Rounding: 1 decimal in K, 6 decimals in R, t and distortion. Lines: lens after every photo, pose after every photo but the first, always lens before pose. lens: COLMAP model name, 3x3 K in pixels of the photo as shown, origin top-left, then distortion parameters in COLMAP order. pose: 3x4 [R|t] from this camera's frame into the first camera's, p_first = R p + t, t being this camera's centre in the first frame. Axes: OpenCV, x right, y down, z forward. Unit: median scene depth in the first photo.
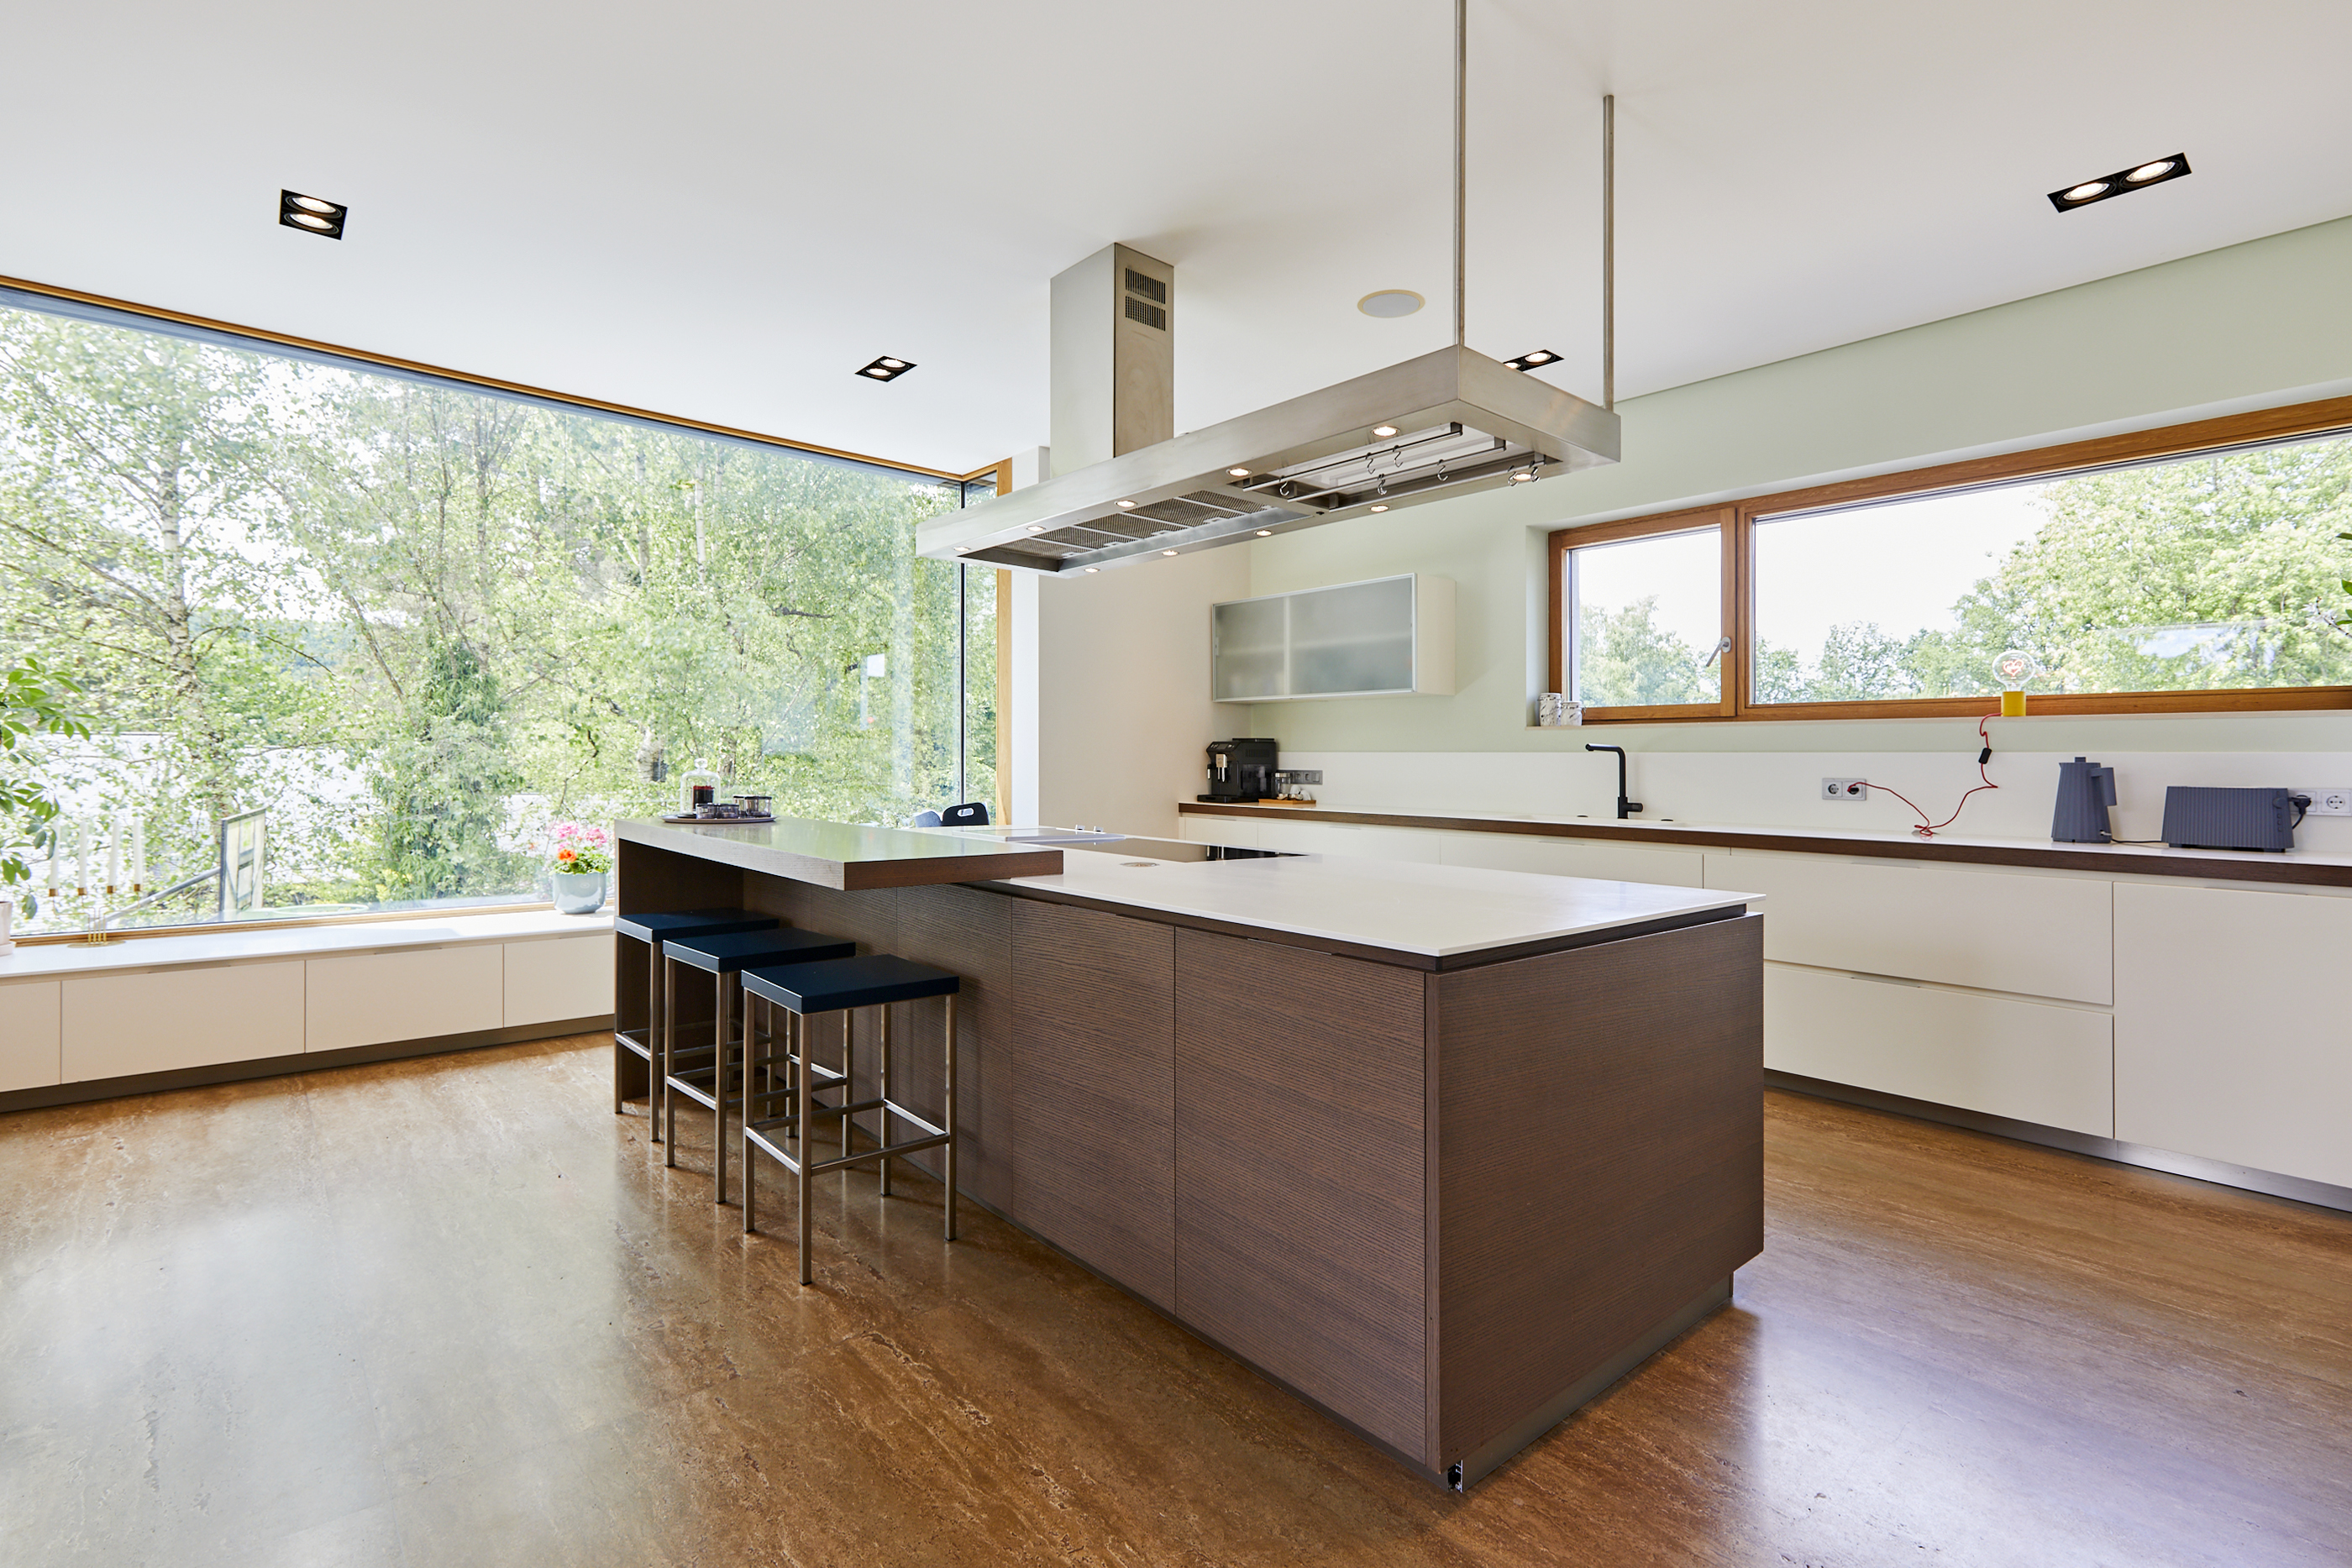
lens RADIAL K [[1095.1, 0, 1204.0], [0, 1095.1, 766.0], [0, 0, 1]] dist [0.004794, 0.001255]
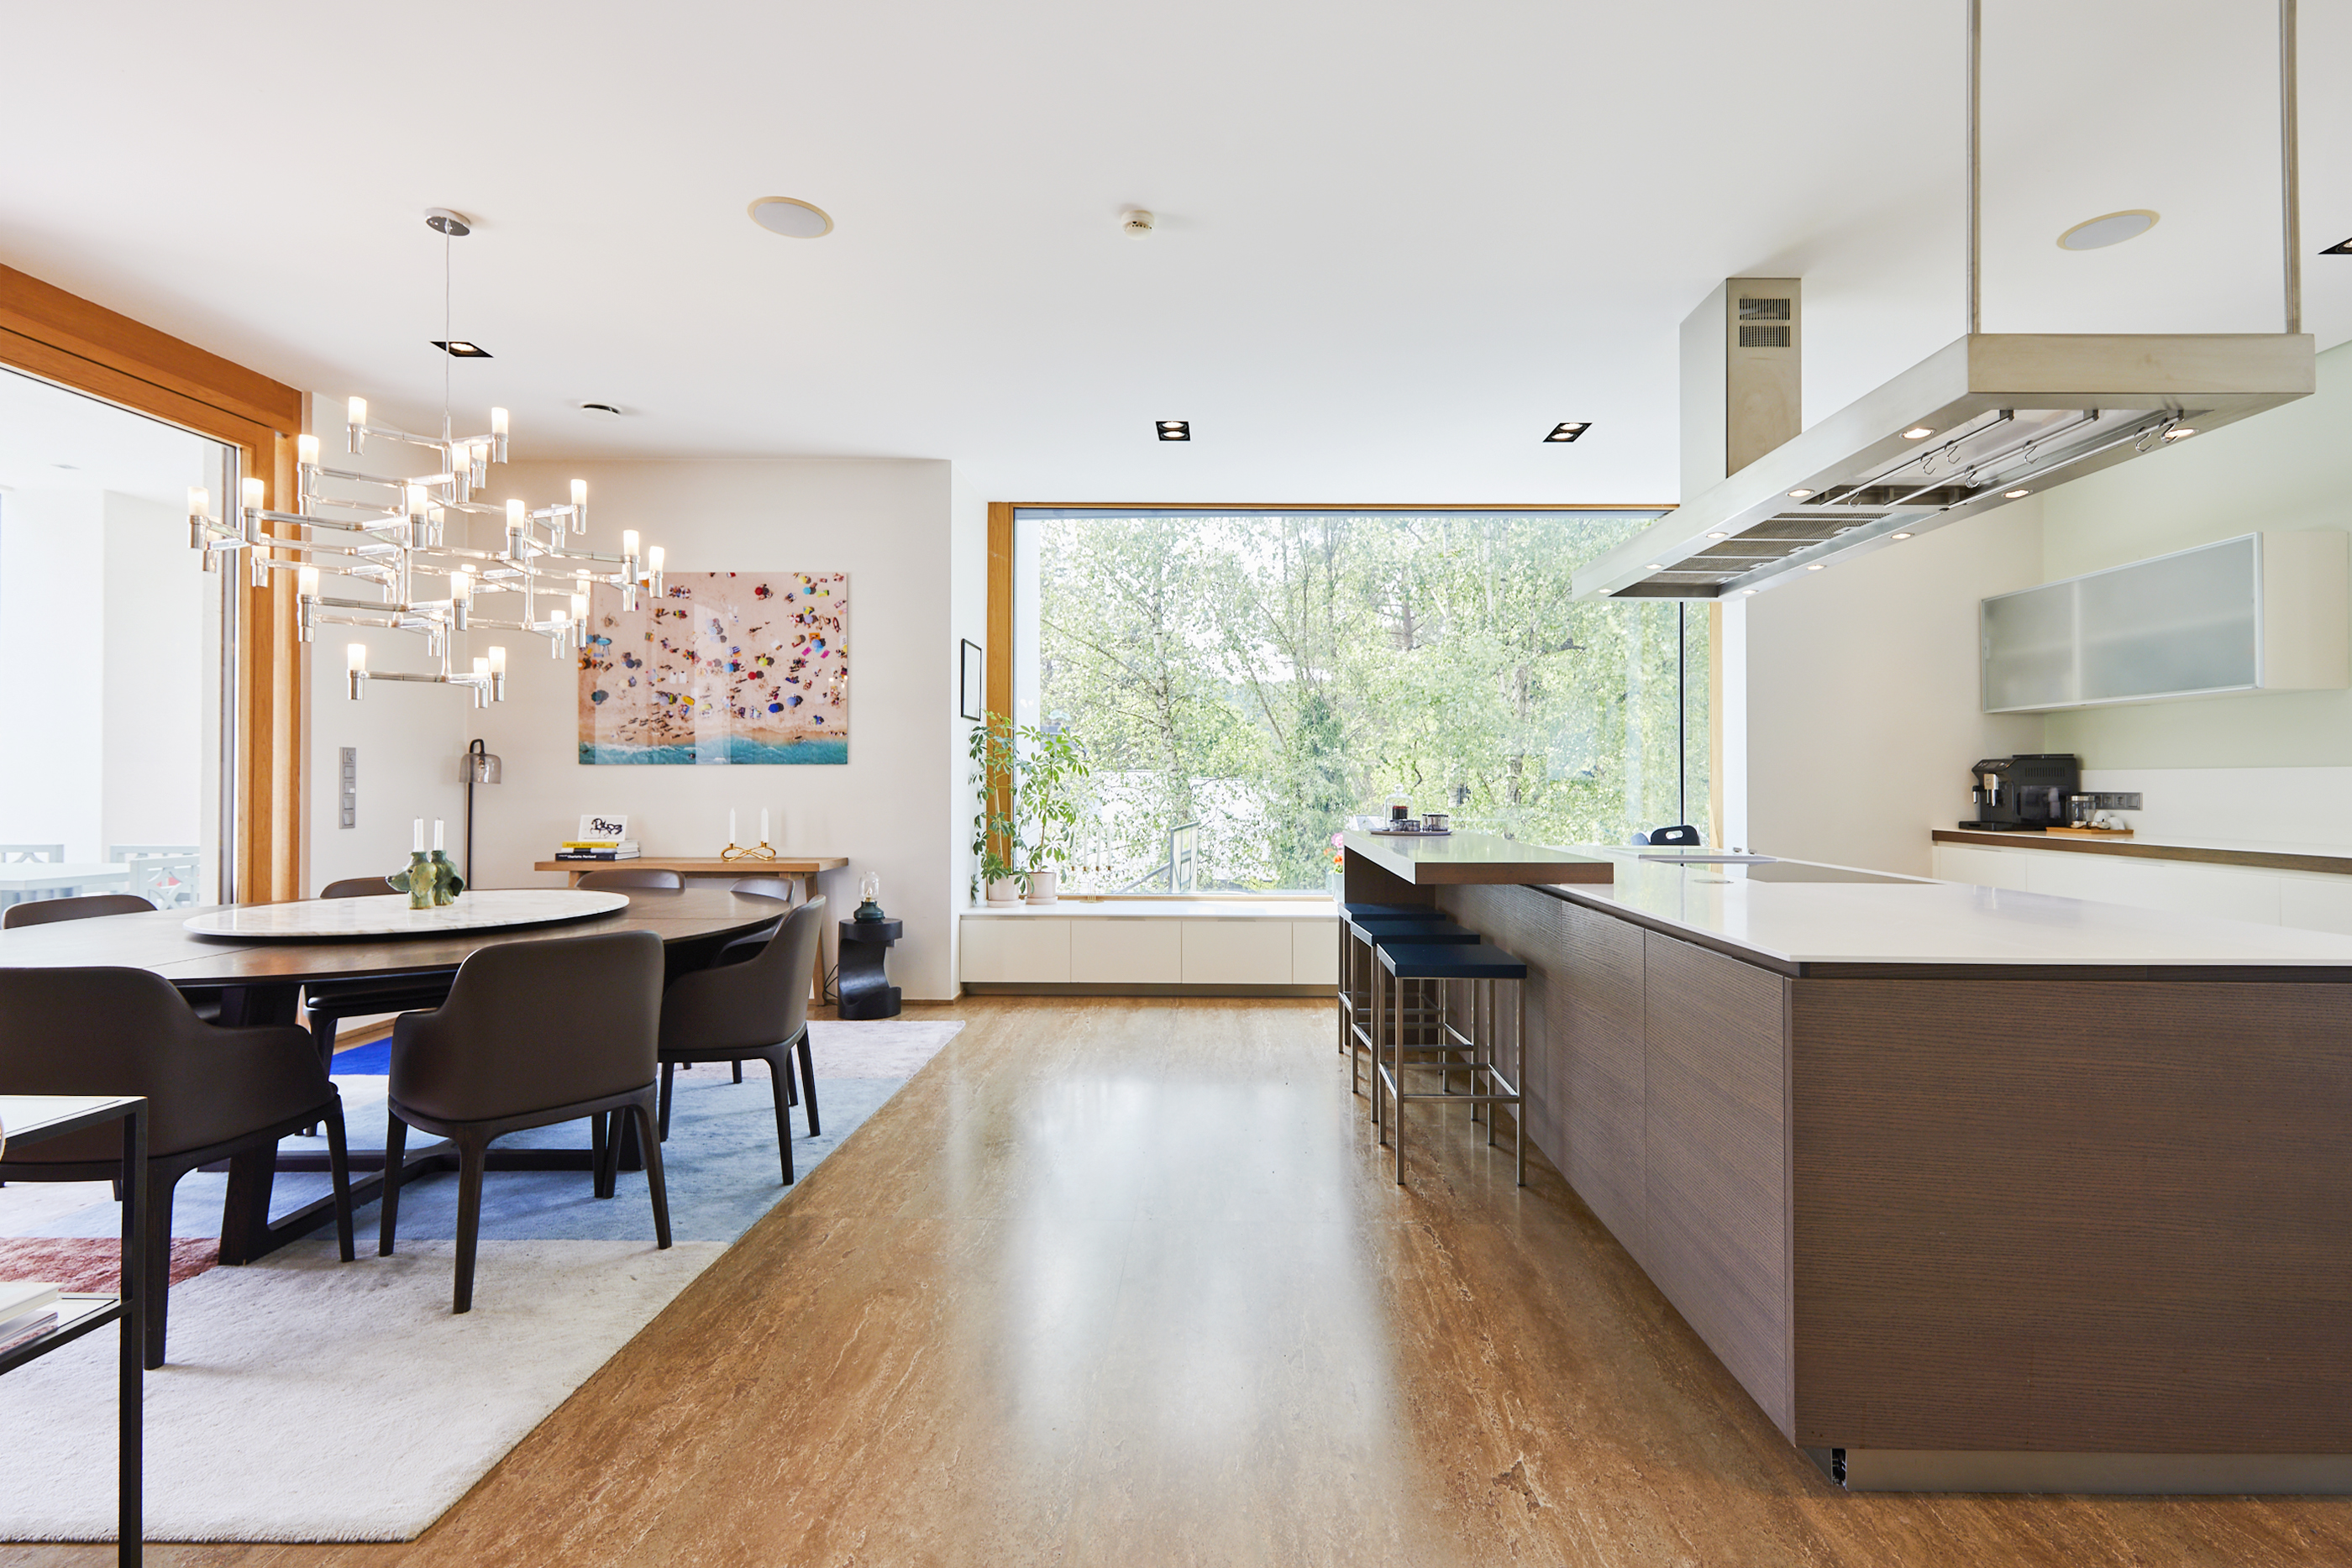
lens RADIAL K [[1095.1, 0, 1191.8], [0, 1095.1, 779.4], [0, 0, 1]] dist [0.004794, 0.001255]
pose [[0.727370, -0.011855, -0.686143, 0.246714], [0.004228, 0.999909, -0.012794, 0.003082], [0.686233, 0.006405, 0.727354, -0.086192]]
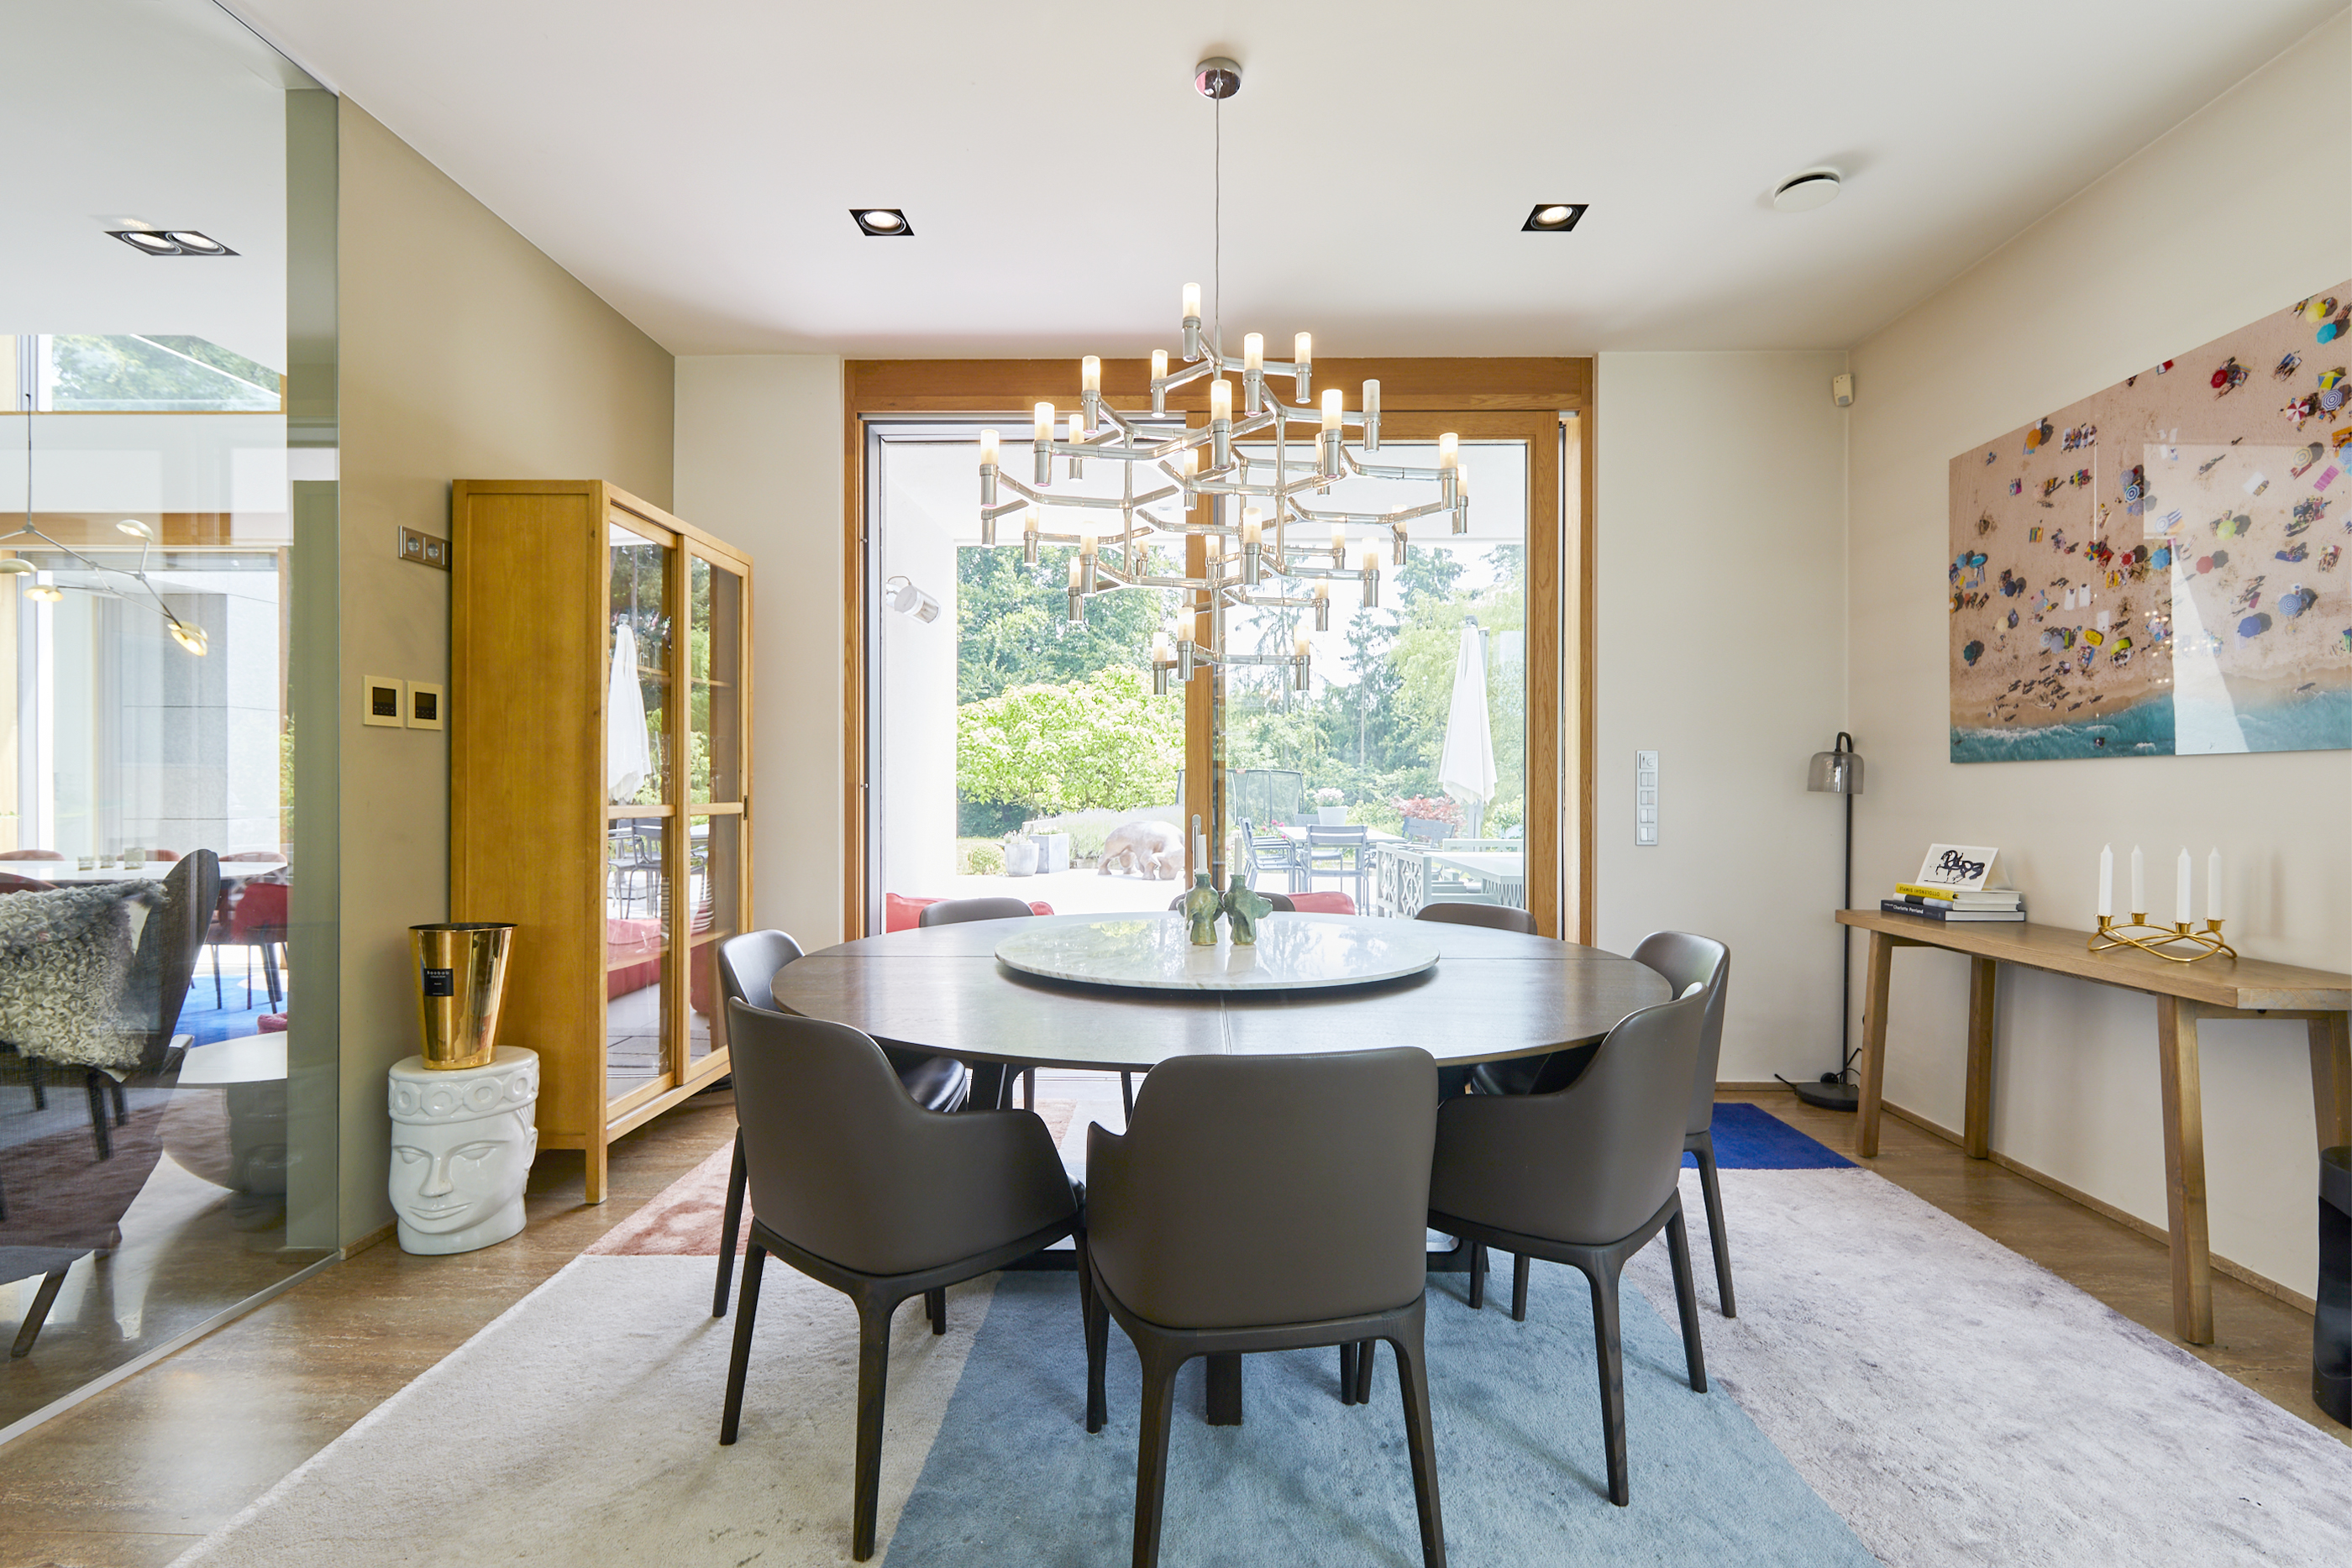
lens RADIAL K [[1095.1, 0, 1181.4], [0, 1095.1, 787.1], [0, 0, 1]] dist [0.004794, 0.001255]
pose [[-0.677713, -0.017234, -0.735125, -0.311382], [-0.013346, 0.999849, -0.011136, -0.001252], [0.735205, 0.002263, -0.677841, 0.663118]]
